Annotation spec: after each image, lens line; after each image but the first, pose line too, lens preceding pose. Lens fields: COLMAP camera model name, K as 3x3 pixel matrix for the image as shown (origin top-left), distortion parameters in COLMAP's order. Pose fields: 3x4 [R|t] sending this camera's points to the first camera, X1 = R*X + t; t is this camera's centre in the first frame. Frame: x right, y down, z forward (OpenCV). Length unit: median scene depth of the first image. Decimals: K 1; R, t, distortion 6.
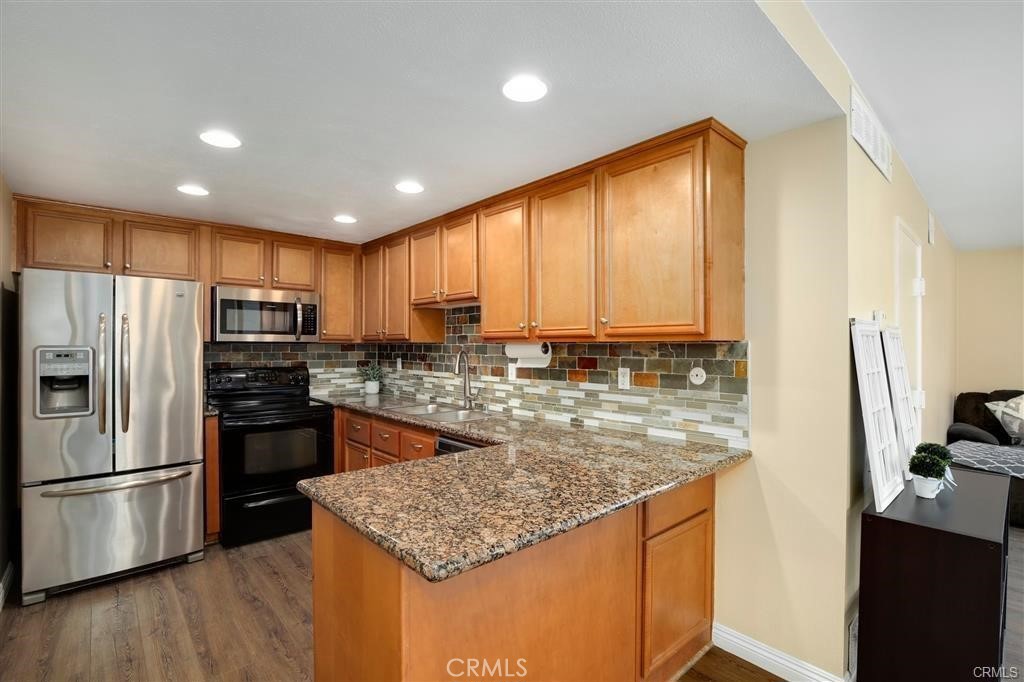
lens RADIAL K [[474.2, 0, 520.5], [0, 474.2, 346.3], [0, 0, 1]] dist [-0.032985, 0.004390]
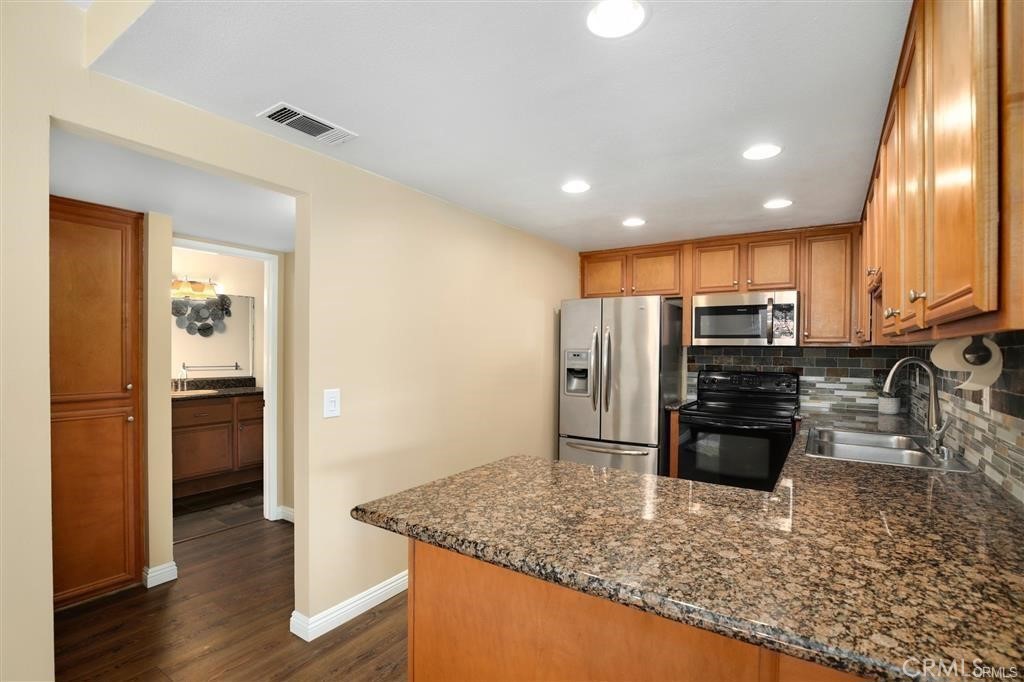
lens RADIAL K [[474.2, 0, 509.4], [0, 474.2, 355.7], [0, 0, 1]] dist [-0.032985, 0.004390]
pose [[0.227232, 0.013352, -0.973749, 0.418316], [-0.007013, 0.999903, 0.012074, 0.003833], [0.973815, 0.004085, 0.227303, 0.378938]]
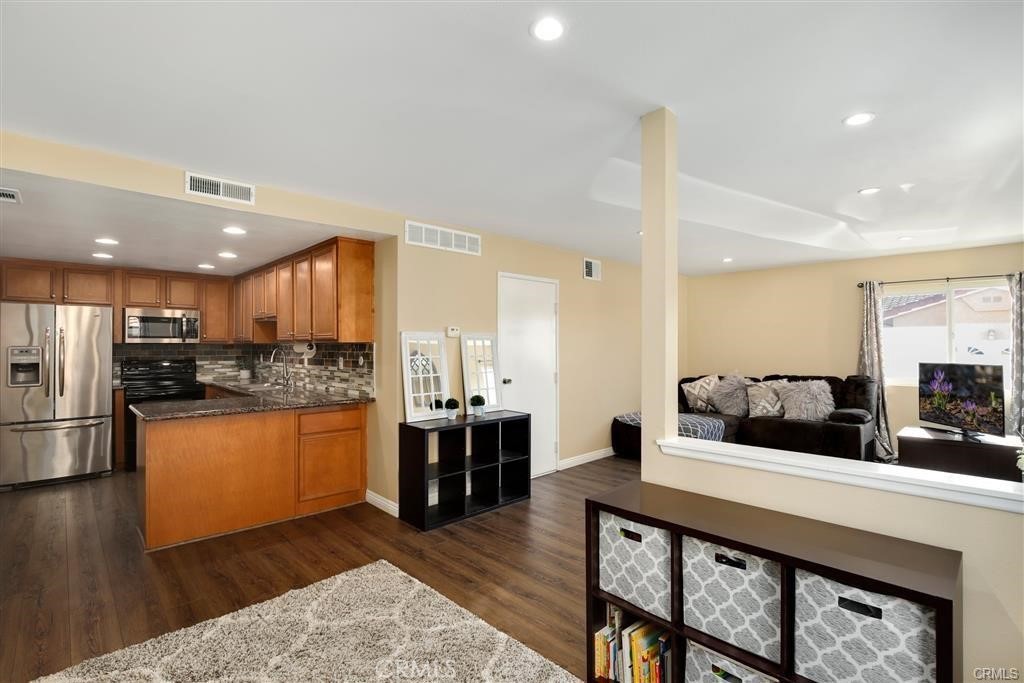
lens RADIAL K [[474.2, 0, 518.4], [0, 474.2, 342.4], [0, 0, 1]] dist [-0.032985, 0.004390]
pose [[0.999284, -0.002853, 0.037718, 0.728005], [0.003117, 0.999971, -0.006940, 0.002789], [-0.037697, 0.007053, 0.999264, -0.723187]]
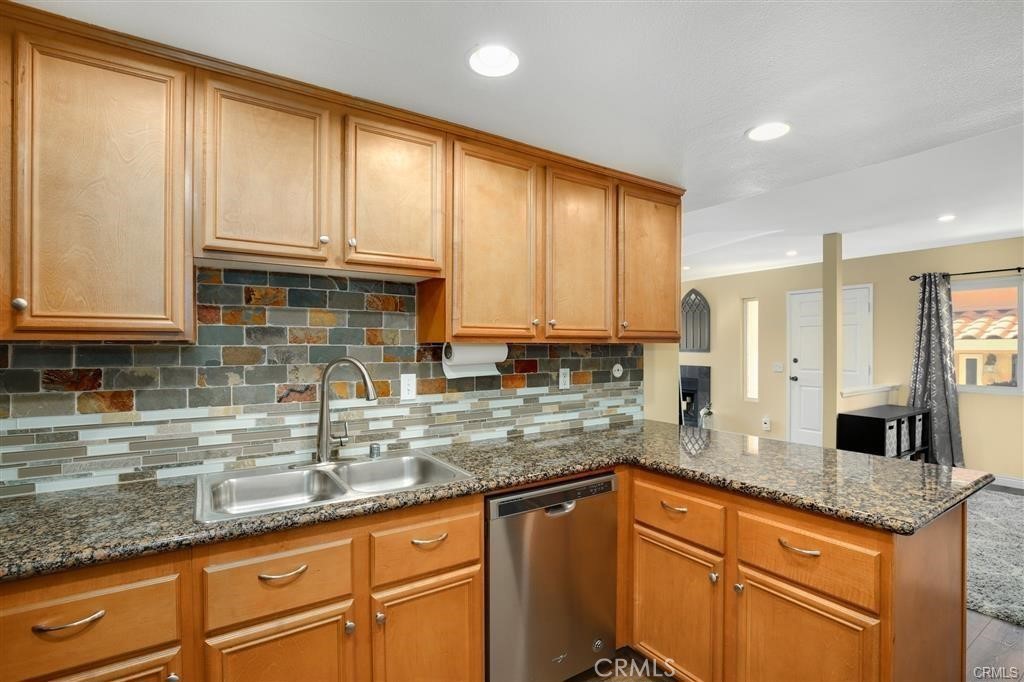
lens RADIAL K [[474.2, 0, 512.2], [0, 474.2, 348.9], [0, 0, 1]] dist [-0.032985, 0.004390]
pose [[0.159358, -0.005968, 0.987203, -0.725709], [0.003025, 0.999980, 0.005557, -0.003010], [-0.987216, 0.002100, 0.159373, 0.836530]]
